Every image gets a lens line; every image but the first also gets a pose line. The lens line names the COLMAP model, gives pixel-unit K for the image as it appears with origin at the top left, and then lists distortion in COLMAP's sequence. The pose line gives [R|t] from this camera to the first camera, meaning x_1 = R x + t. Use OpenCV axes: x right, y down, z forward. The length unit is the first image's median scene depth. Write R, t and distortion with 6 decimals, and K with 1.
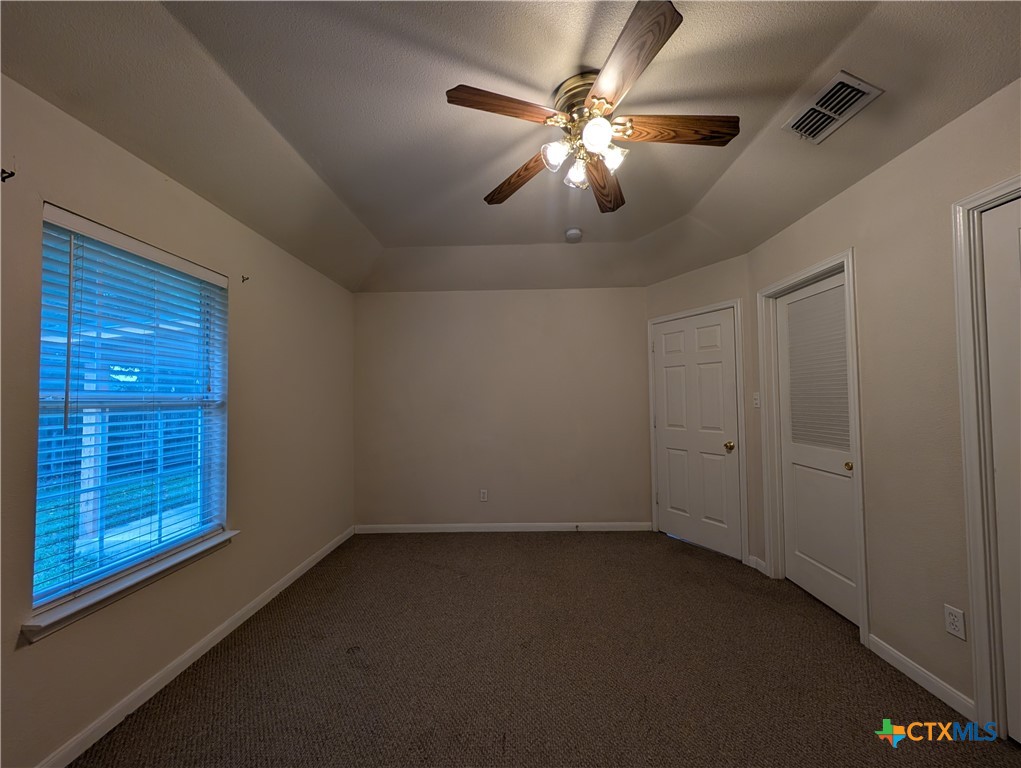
lens RADIAL K [[384.8, 0, 513.0], [0, 384.8, 385.3], [0, 0, 1]] dist [0.000052, 0.000286]
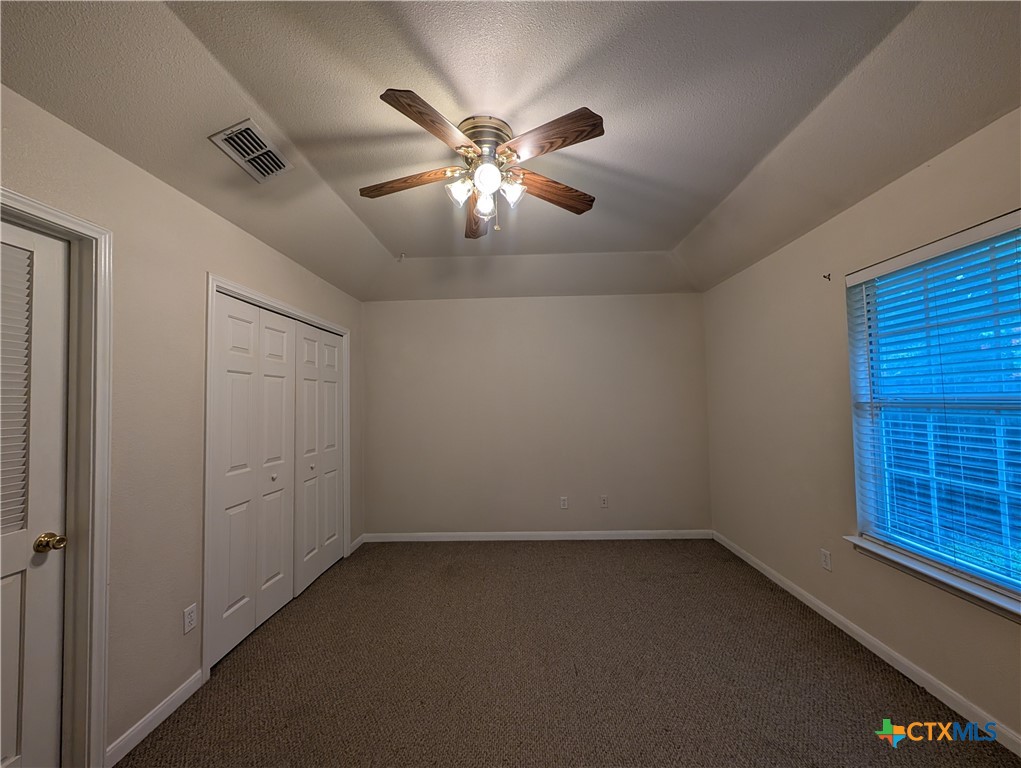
lens RADIAL K [[384.8, 0, 513.0], [0, 384.8, 385.3], [0, 0, 1]] dist [0.000052, 0.000286]
pose [[-0.999339, 0.033997, 0.012862, 0.070342], [0.032977, 0.996816, -0.072593, 0.013687], [-0.015289, -0.072121, -0.997279, 1.185233]]
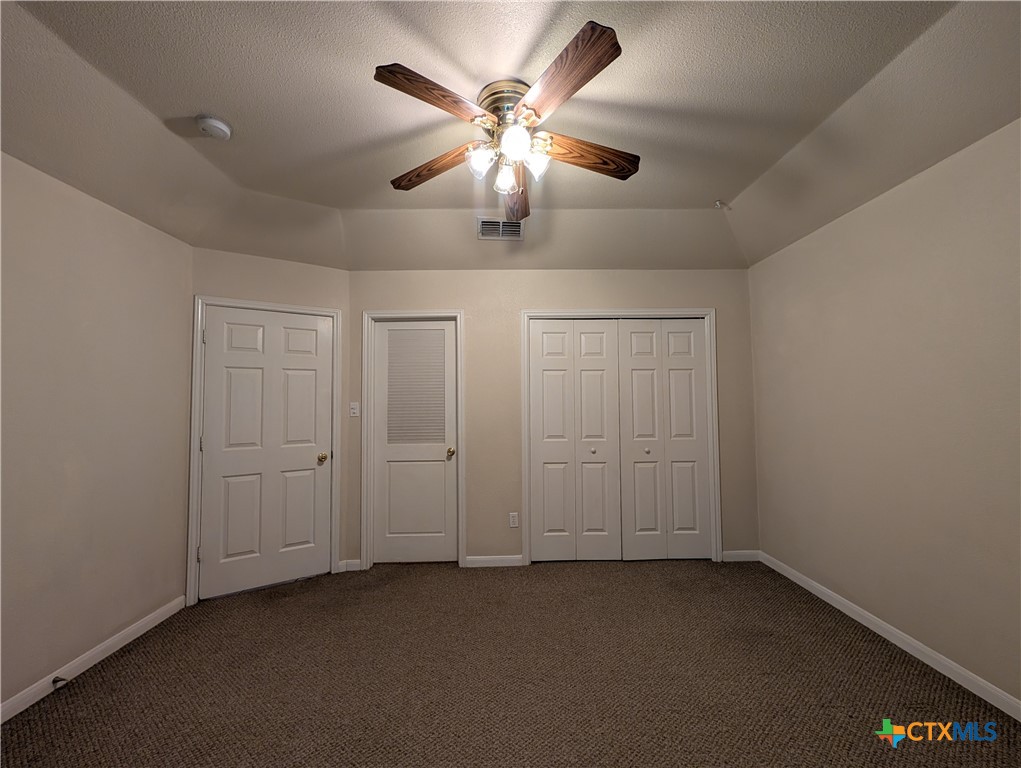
lens RADIAL K [[384.8, 0, 513.0], [0, 384.8, 385.3], [0, 0, 1]] dist [0.000052, 0.000286]
pose [[-0.044648, 0.060275, 0.997183, -0.453020], [-0.020748, 0.997907, -0.061248, 0.027043], [-0.998787, -0.023424, -0.043304, 0.594116]]
